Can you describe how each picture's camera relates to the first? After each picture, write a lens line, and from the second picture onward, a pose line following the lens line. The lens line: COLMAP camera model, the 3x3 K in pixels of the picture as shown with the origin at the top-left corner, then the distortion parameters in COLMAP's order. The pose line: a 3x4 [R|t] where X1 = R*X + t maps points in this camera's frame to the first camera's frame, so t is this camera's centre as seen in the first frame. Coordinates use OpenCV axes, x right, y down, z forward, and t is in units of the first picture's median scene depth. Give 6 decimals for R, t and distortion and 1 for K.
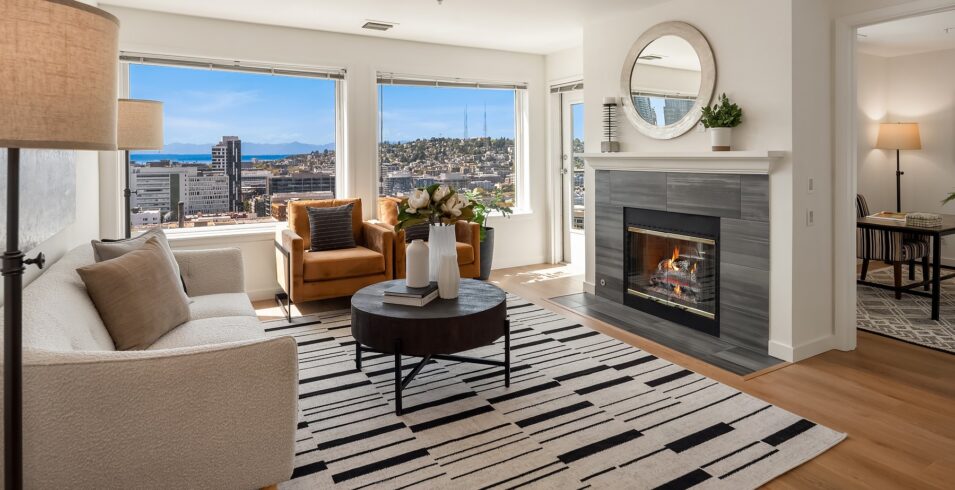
lens RADIAL K [[523.2, 0, 479.0], [0, 523.2, 158.8], [0, 0, 1]] dist [-0.005354, -0.002095]
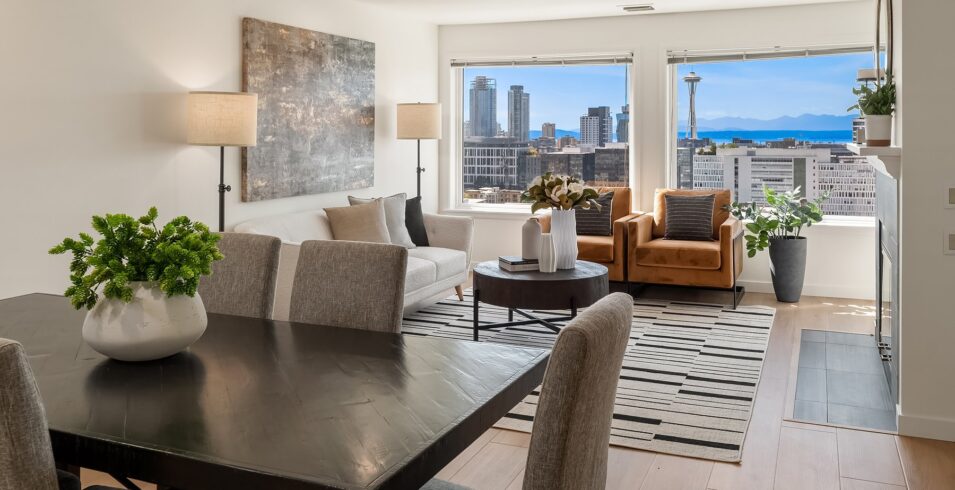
lens RADIAL K [[796.7, 0, 473.3], [0, 796.7, 144.1], [0, 0, 1]] dist [-0.003473, 0.010397]
pose [[0.604618, 0.013000, -0.796409, 0.589339], [-0.006003, 0.999913, 0.011764, -0.015935], [0.796493, -0.002332, 0.604644, -0.085254]]
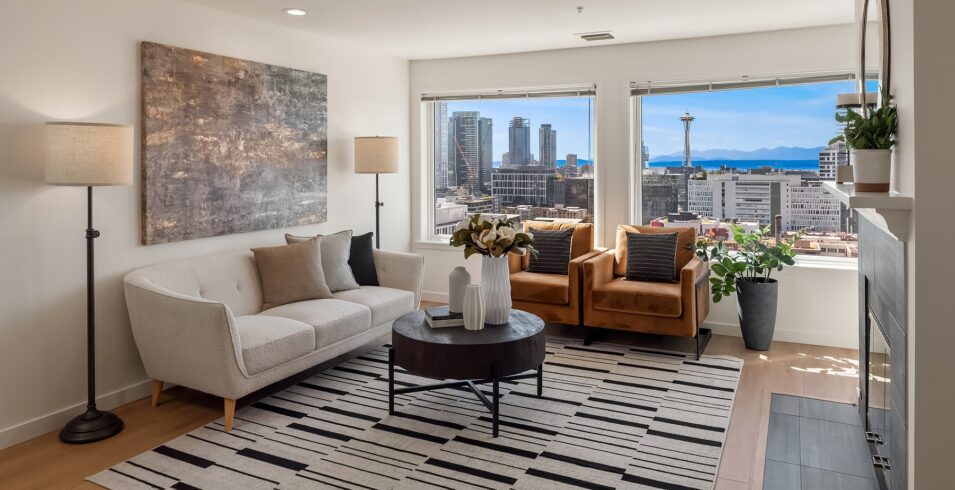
lens RADIAL K [[626.9, 0, 478.1], [0, 626.9, 162.0], [0, 0, 1]] dist [0.000837, -0.011762]
pose [[0.560676, 0.002623, -0.828031, 0.450769], [-0.006916, 0.999975, -0.001516, -0.024222], [0.828007, 0.006577, 0.560680, 0.162163]]
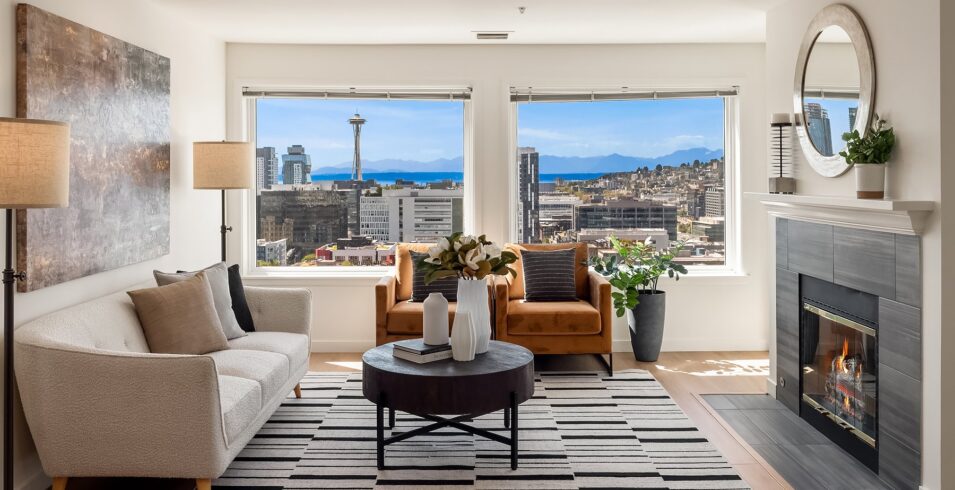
lens RADIAL K [[807.7, 0, 469.2], [0, 807.7, 183.4], [0, 0, 1]] dist [0.007177, -0.016237]
pose [[0.870133, 0.007782, -0.492755, 0.304130], [-0.005339, 0.999965, 0.006364, -0.021983], [0.492788, -0.002907, 0.870145, -0.094434]]
